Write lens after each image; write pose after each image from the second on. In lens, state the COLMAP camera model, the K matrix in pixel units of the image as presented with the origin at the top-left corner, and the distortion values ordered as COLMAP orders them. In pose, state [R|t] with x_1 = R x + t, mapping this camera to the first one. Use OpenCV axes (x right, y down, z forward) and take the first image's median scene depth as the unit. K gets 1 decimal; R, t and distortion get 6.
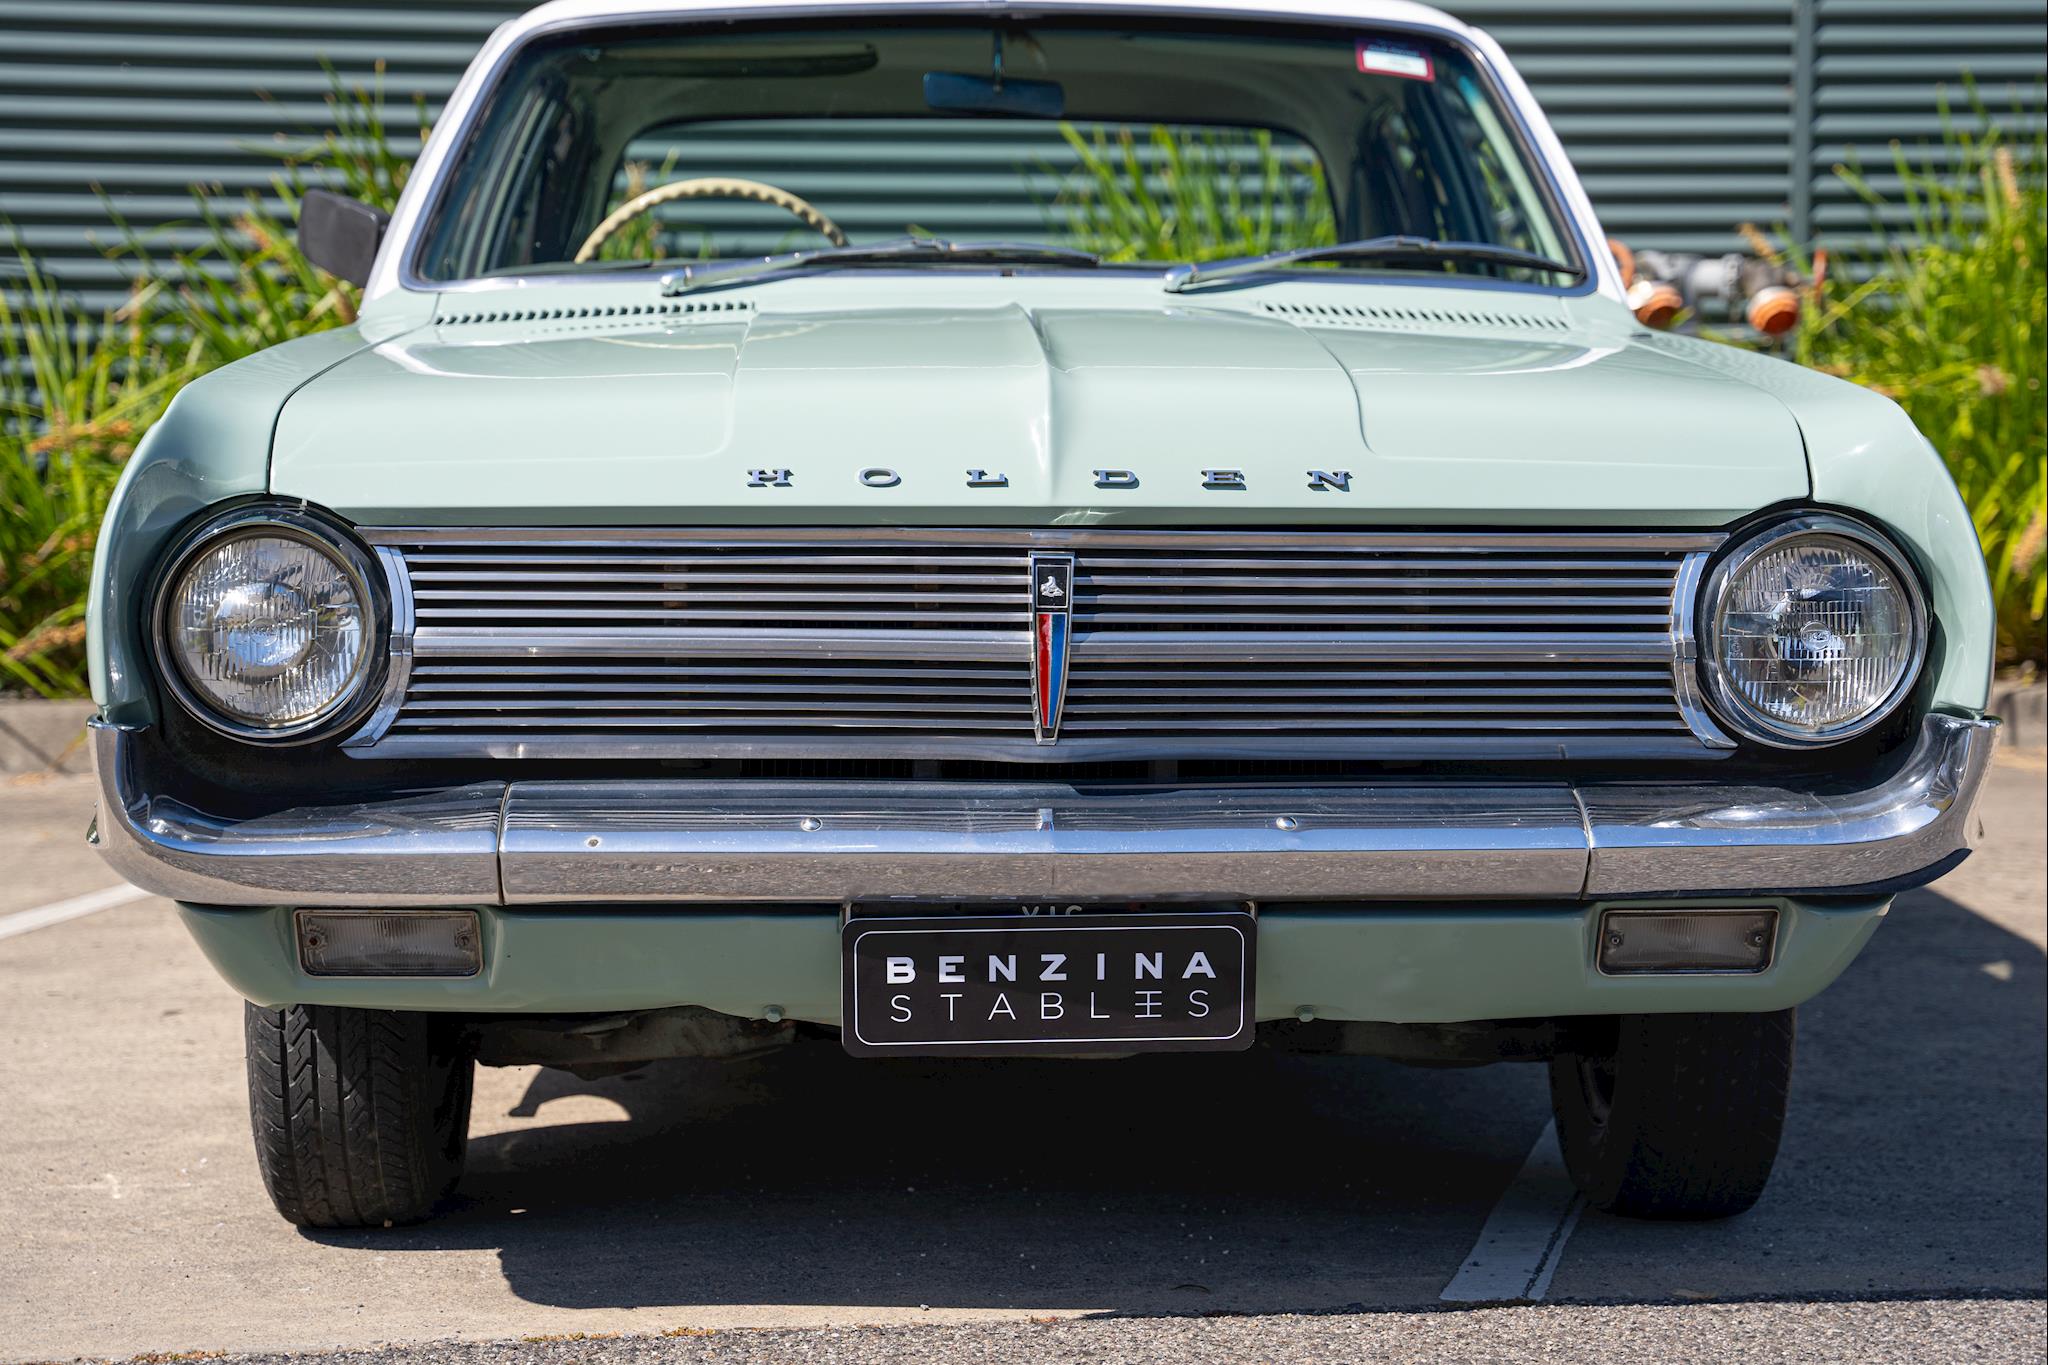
lens RADIAL K [[3601.3, 0, 1024.0], [0, 3601.3, 682.5], [0, 0, 1]] dist [0.170764, 0.196179]
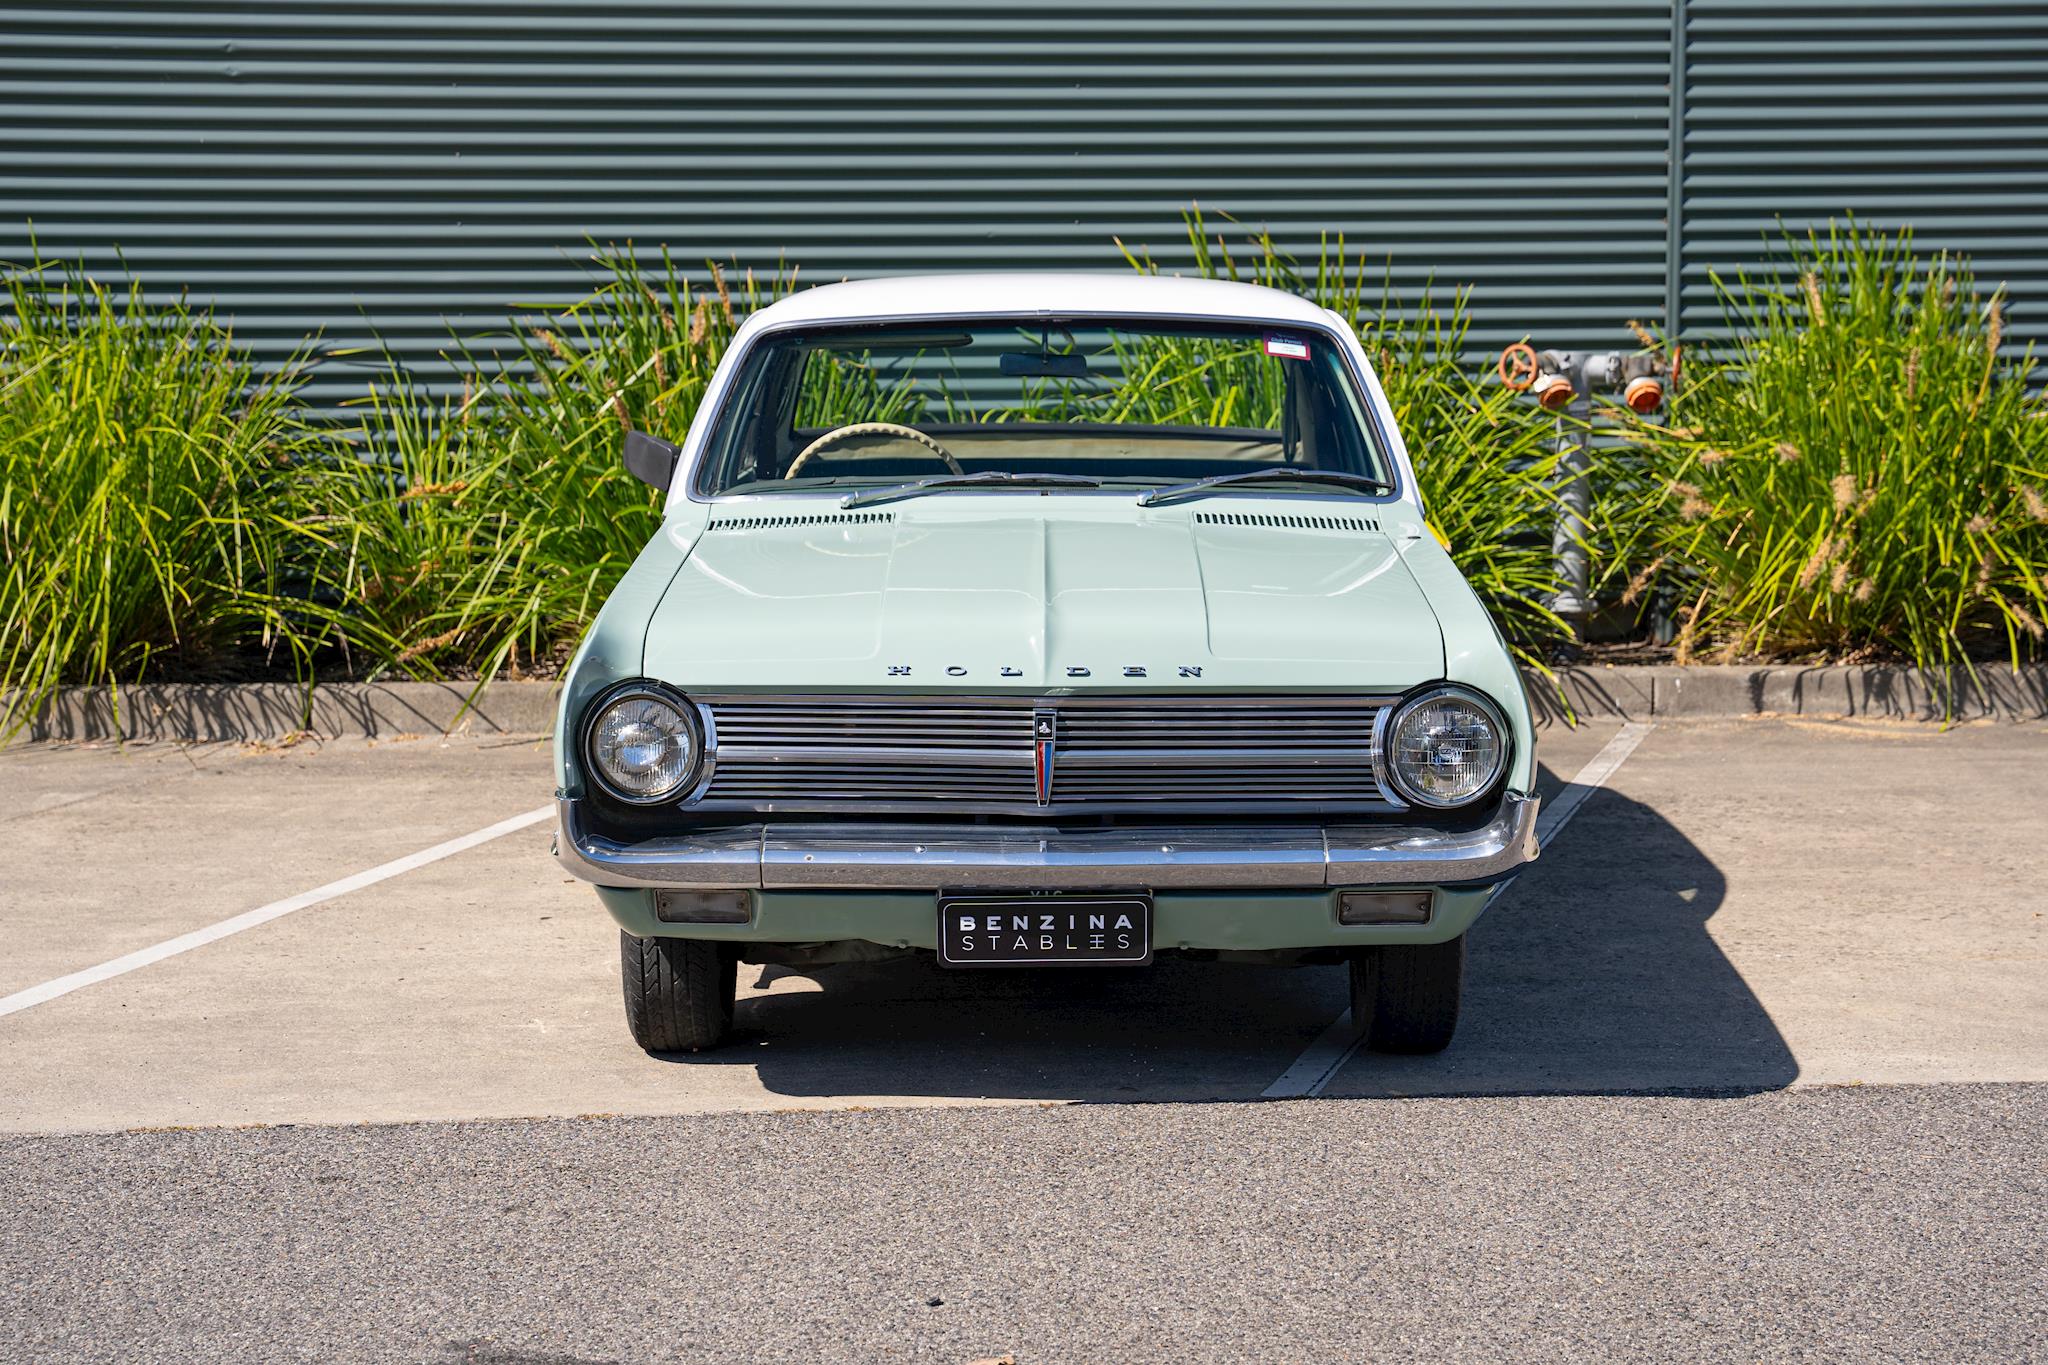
lens RADIAL K [[3457.0, 0, 1024.0], [0, 3457.0, 682.5], [0, 0, 1]] dist [0.127640, 0.051480]
pose [[0.999054, 0.003413, -0.043346, 0.073698], [-0.001424, 0.998949, 0.045814, -0.130271], [0.043457, -0.045709, 0.998009, -0.815357]]
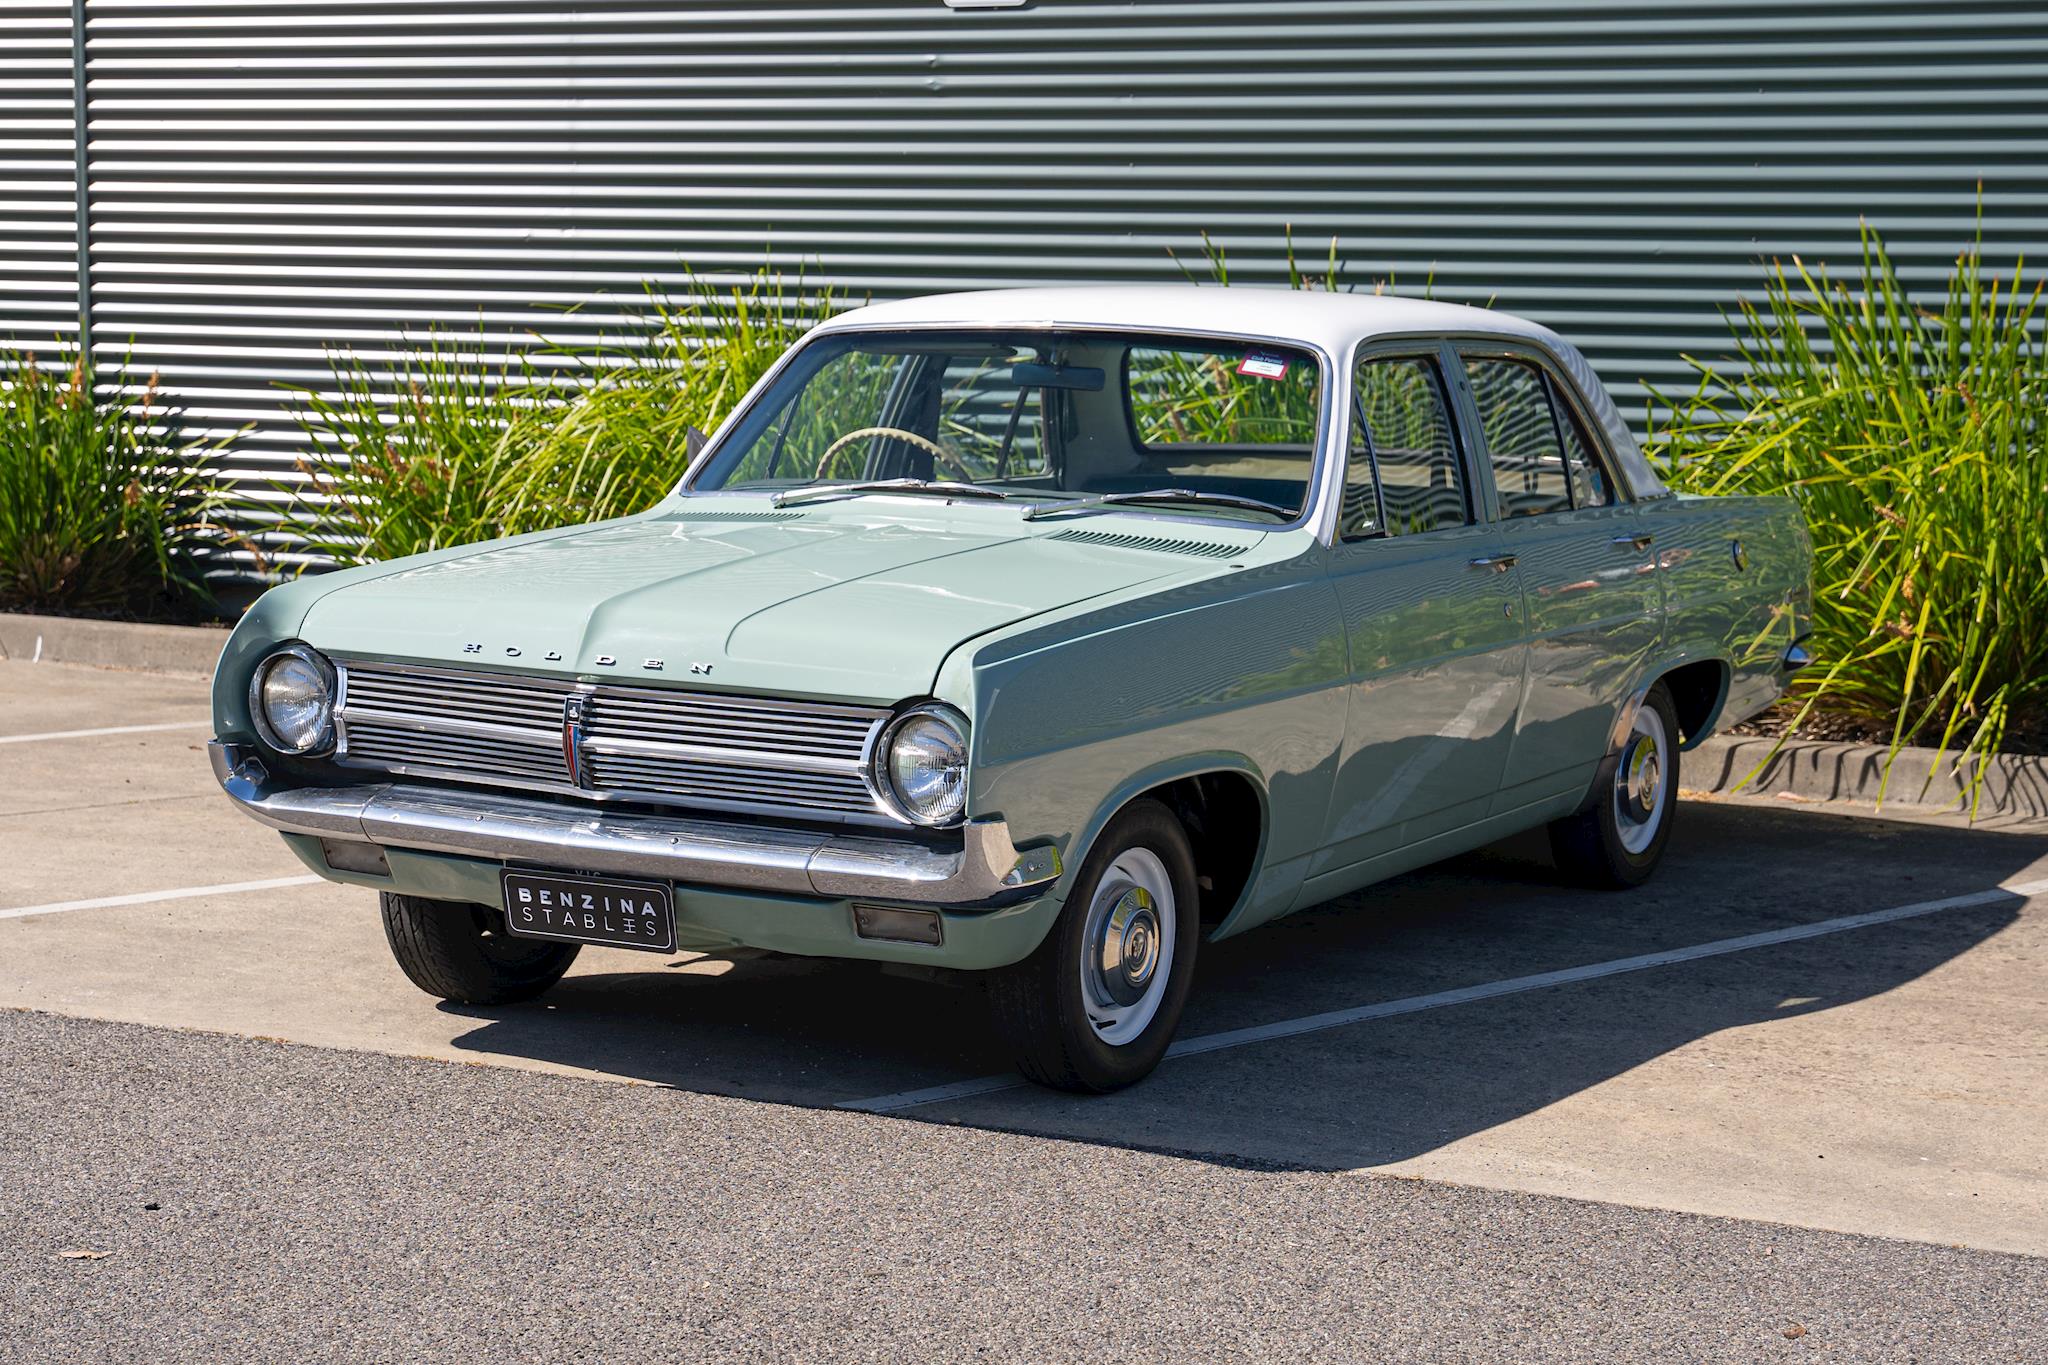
lens RADIAL K [[3601.3, 0, 1024.0], [0, 3601.3, 682.5], [0, 0, 1]] dist [0.170764, 0.196179]
pose [[0.840397, 0.075616, -0.536671, 1.241789], [-0.058646, 0.997093, 0.048651, -0.149108], [0.538789, -0.009413, 0.842388, -0.533285]]
